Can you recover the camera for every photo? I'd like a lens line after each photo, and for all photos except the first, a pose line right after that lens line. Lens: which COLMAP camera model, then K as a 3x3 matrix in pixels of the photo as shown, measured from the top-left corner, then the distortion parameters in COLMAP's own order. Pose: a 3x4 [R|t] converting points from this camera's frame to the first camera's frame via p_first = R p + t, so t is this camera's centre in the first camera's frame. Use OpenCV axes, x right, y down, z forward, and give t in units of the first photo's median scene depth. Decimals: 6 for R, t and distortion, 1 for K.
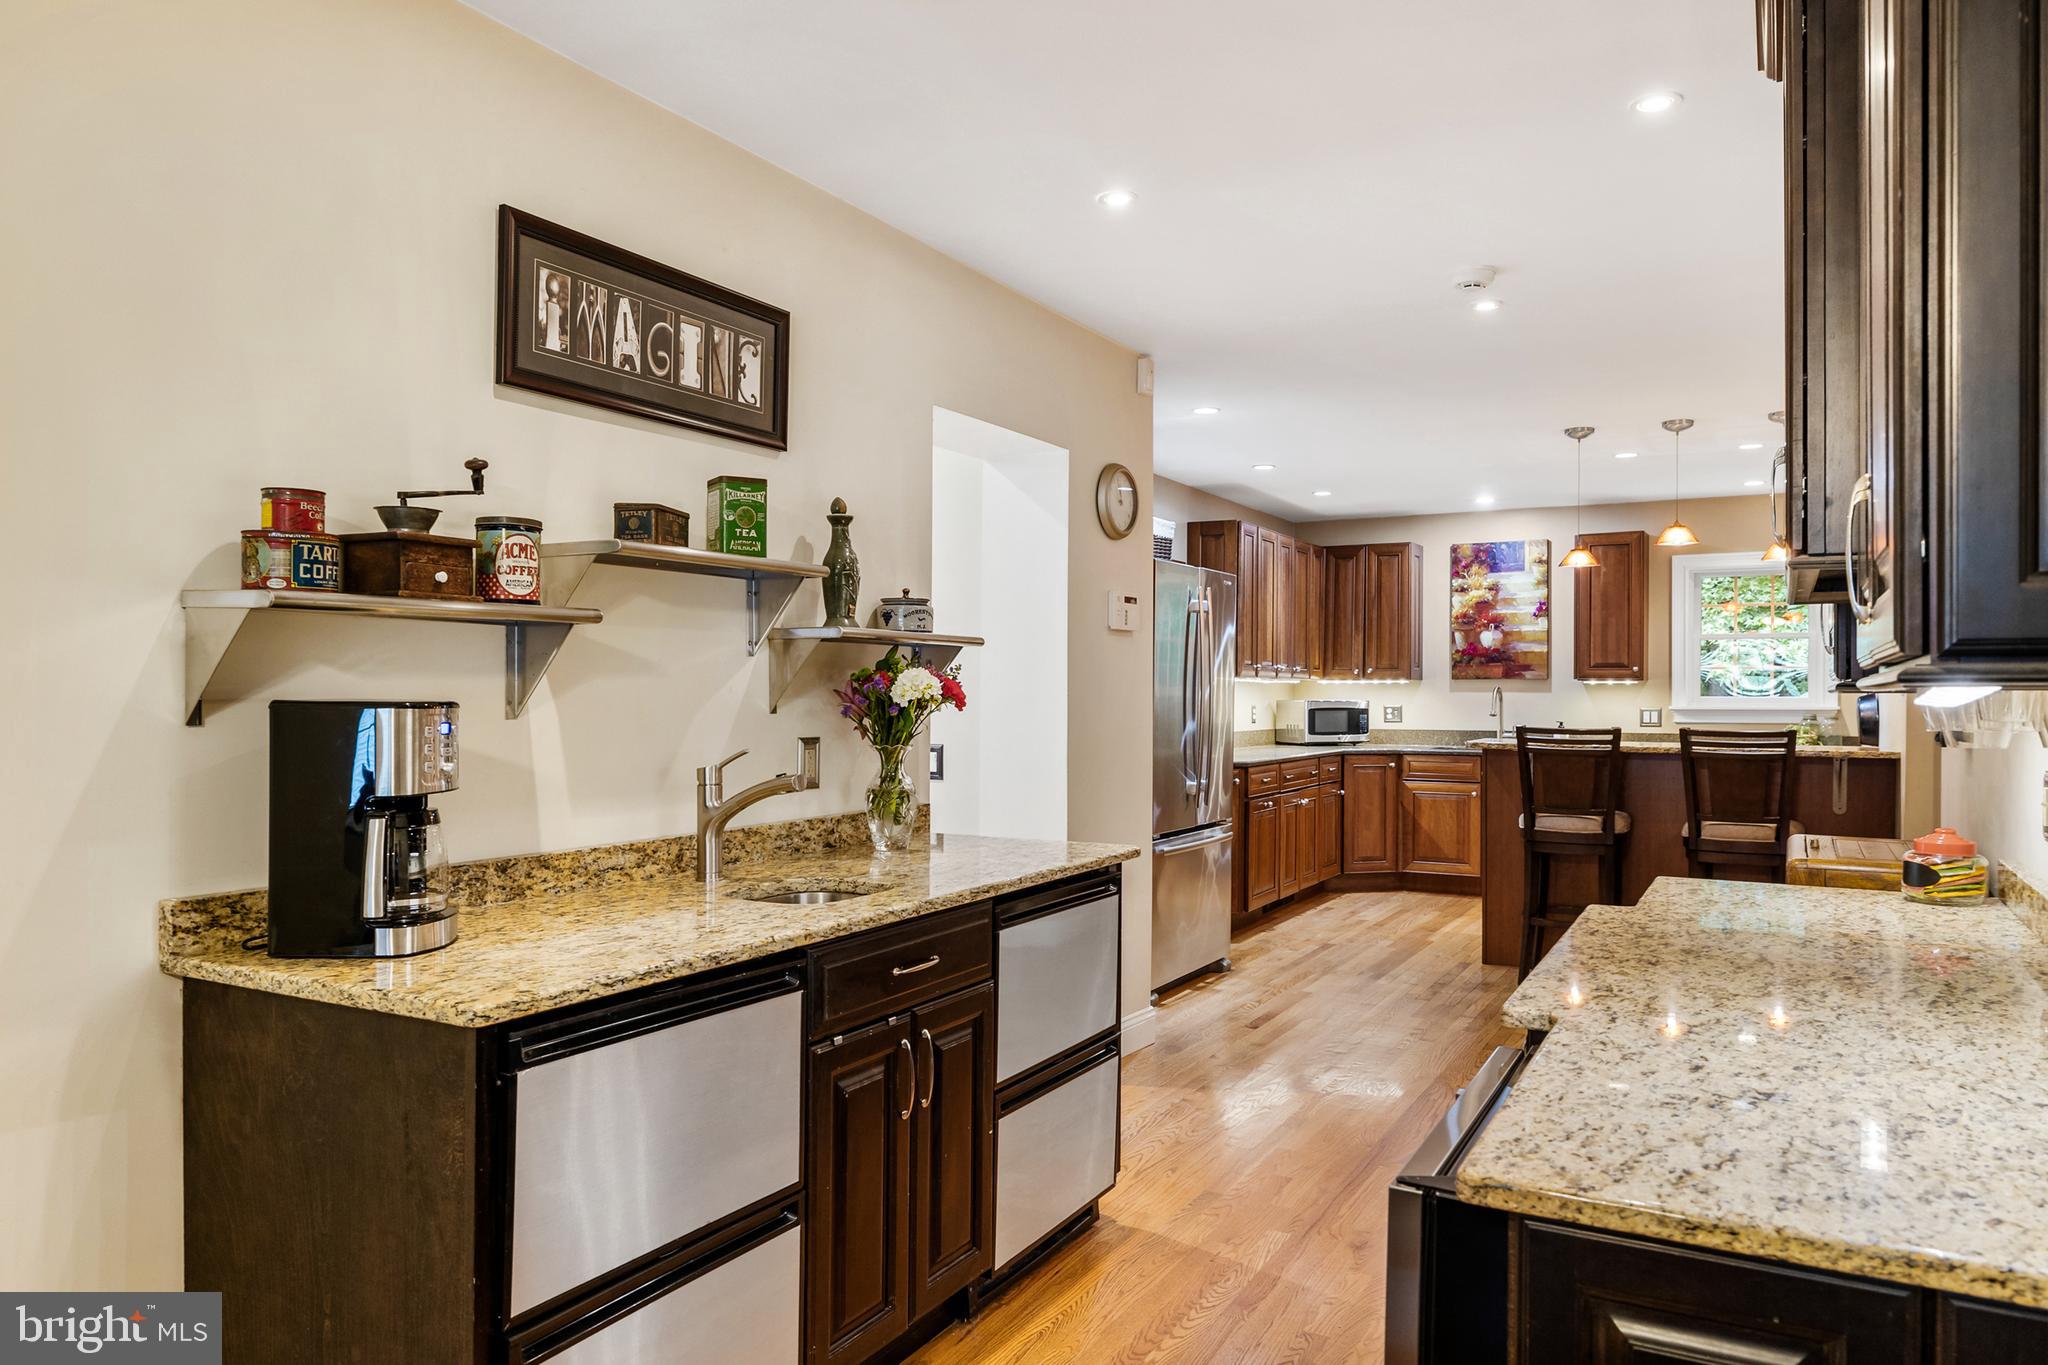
lens RADIAL K [[1378.1, 0, 1022.5], [0, 1378.1, 698.9], [0, 0, 1]] dist [0.001815, 0.002099]
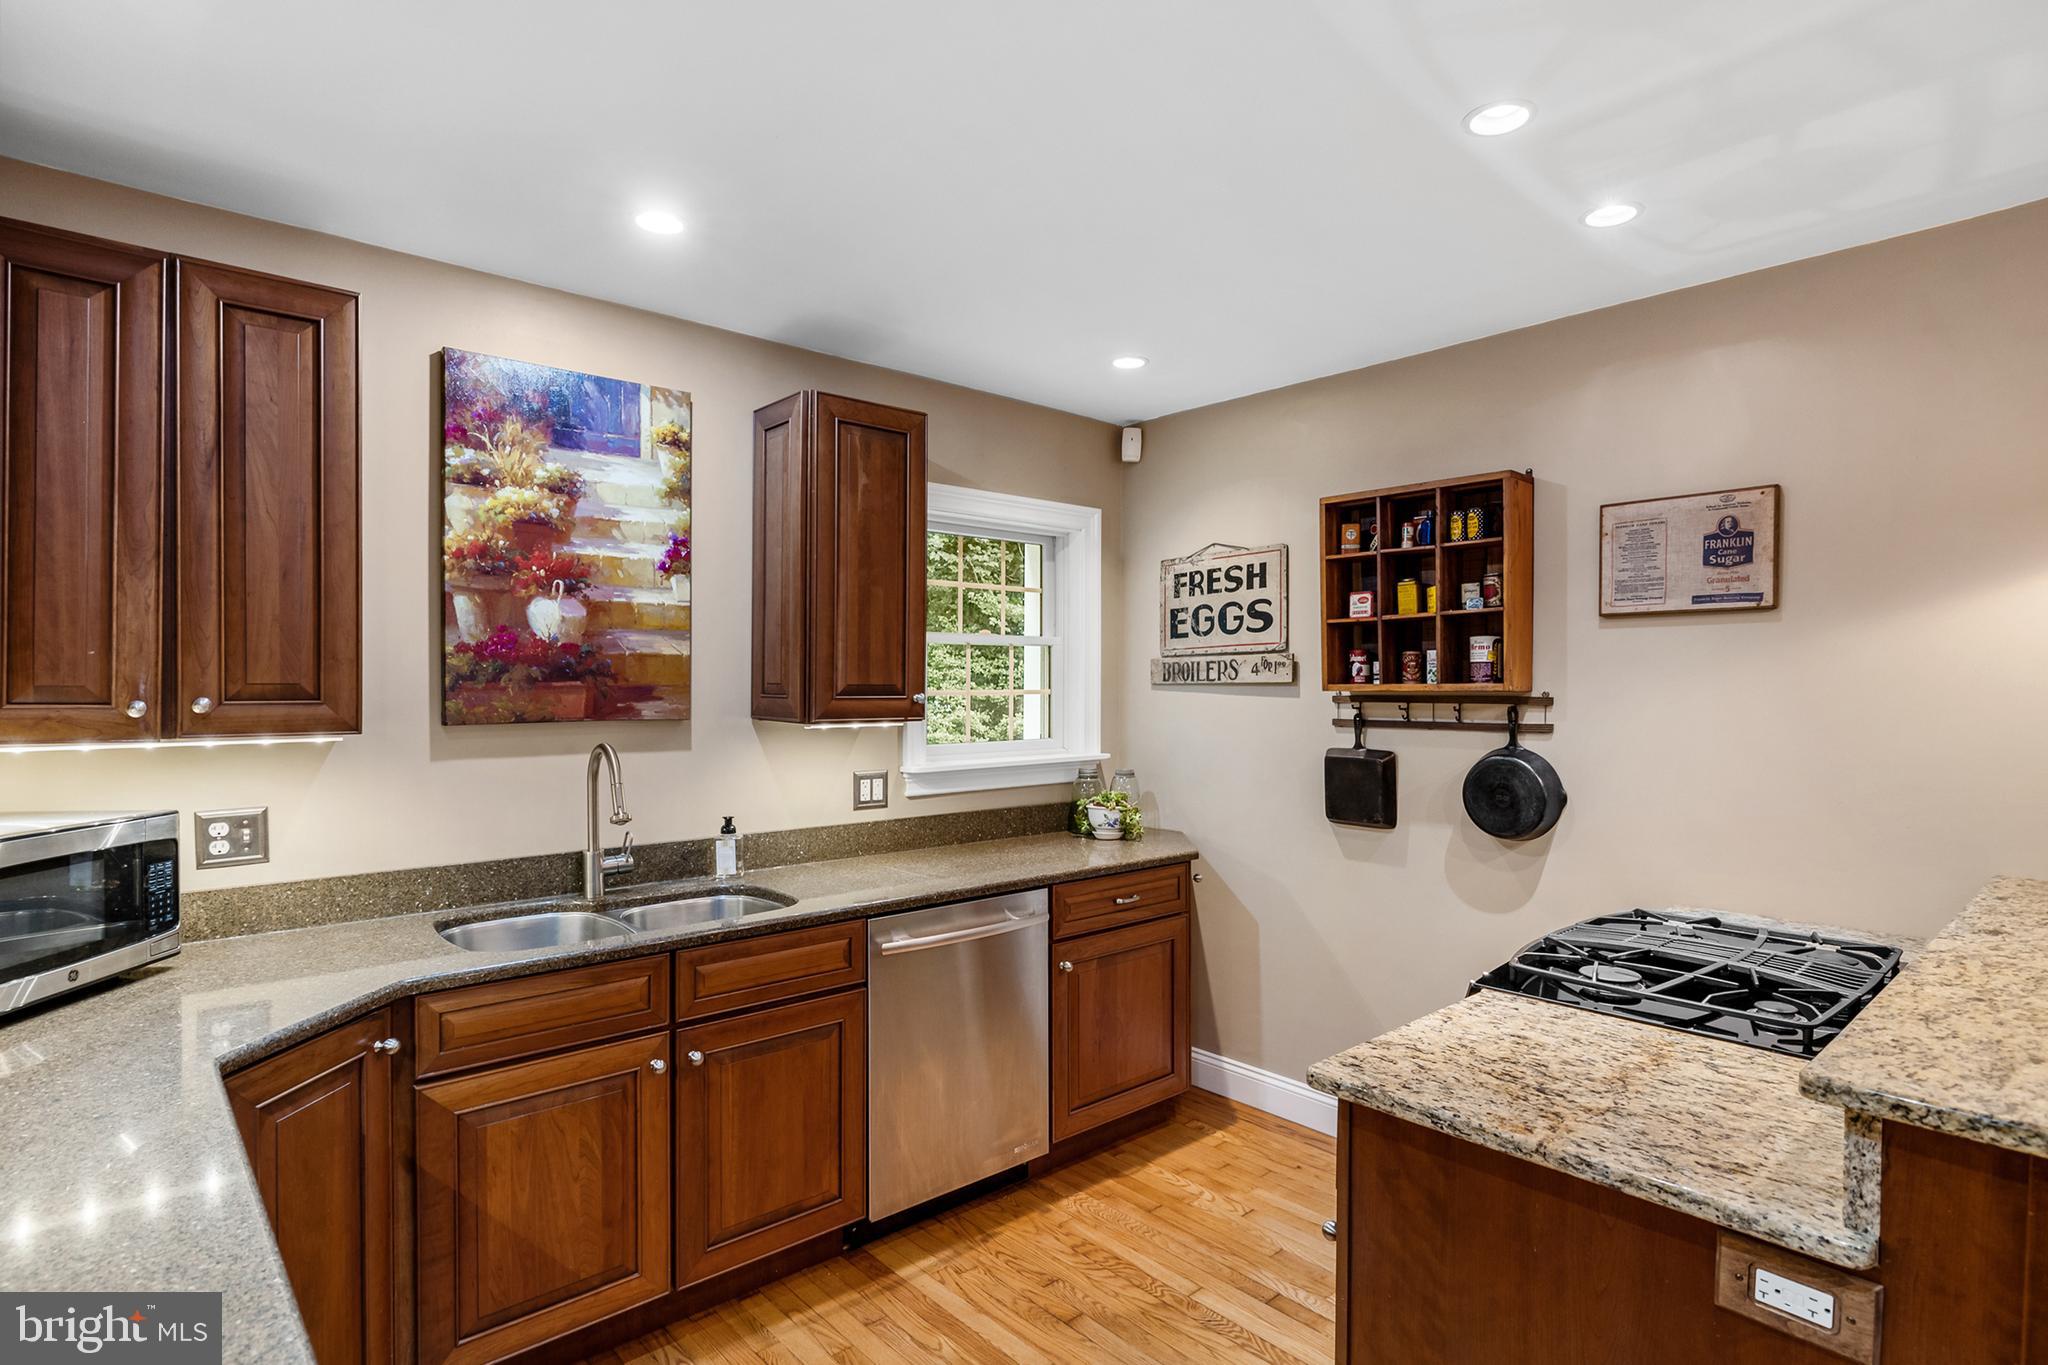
lens RADIAL K [[1026.9, 0, 1038.0], [0, 1026.9, 695.2], [0, 0, 1]] dist [-0.005159, 0.002519]
pose [[0.322535, -0.010713, 0.946497, 0.110714], [0.007899, 0.999932, 0.008626, -0.023498], [-0.946525, 0.004694, 0.322597, 0.780592]]
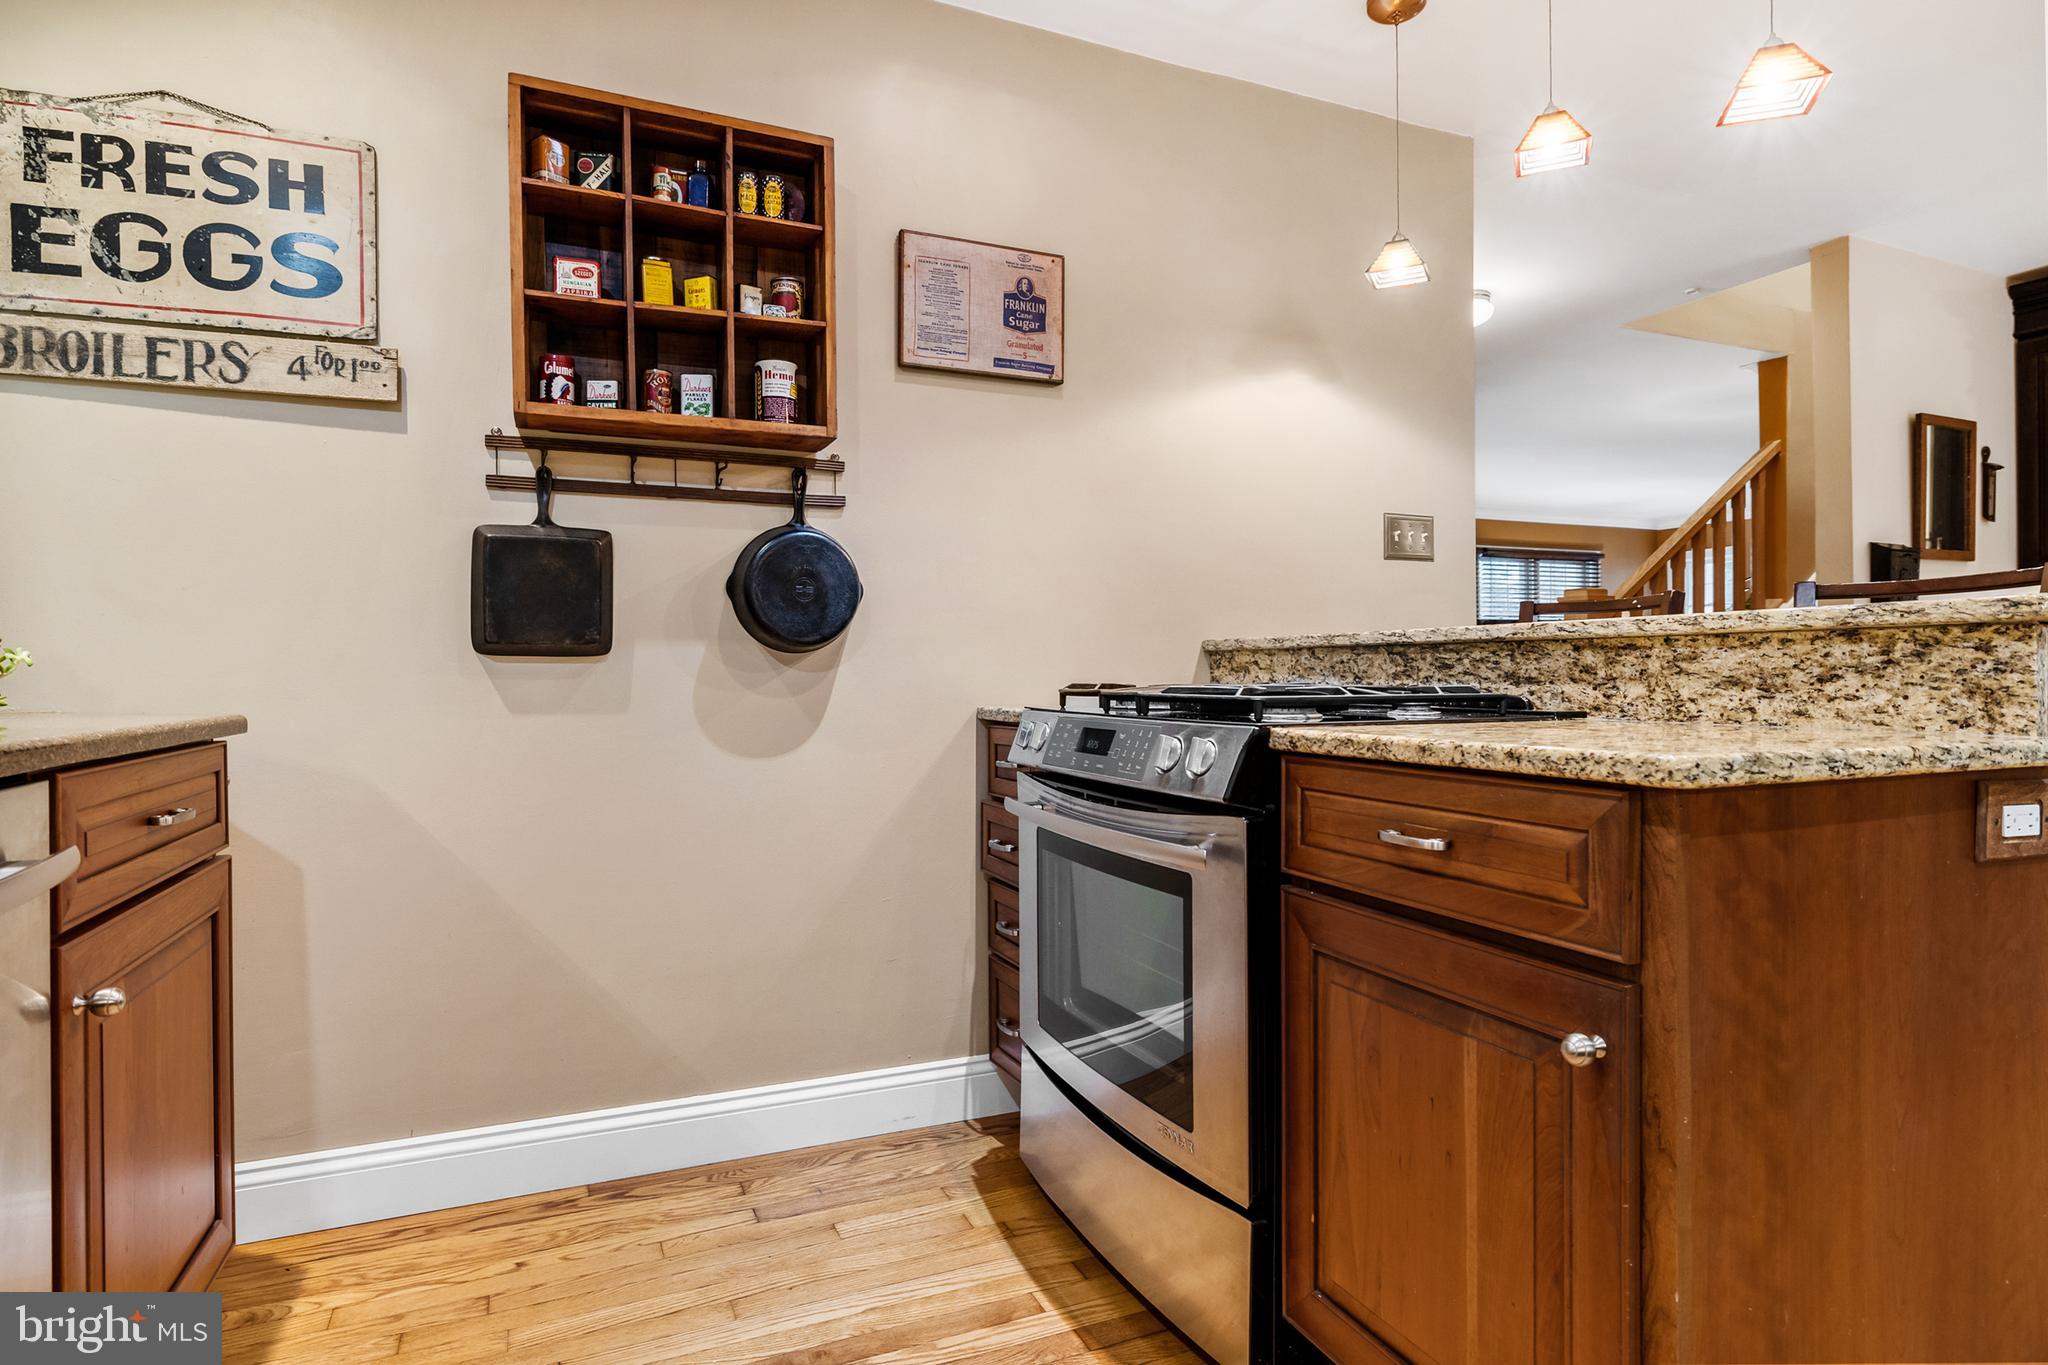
lens RADIAL K [[1105.9, 0, 1027.3], [0, 1105.9, 672.7], [0, 0, 1]] dist [-0.004821, 0.002773]
pose [[-0.796147, 0.000325, 0.605103, 0.264338], [0.005378, 0.999964, 0.006538, 0.028522], [-0.605079, 0.008459, -0.796120, 0.912403]]
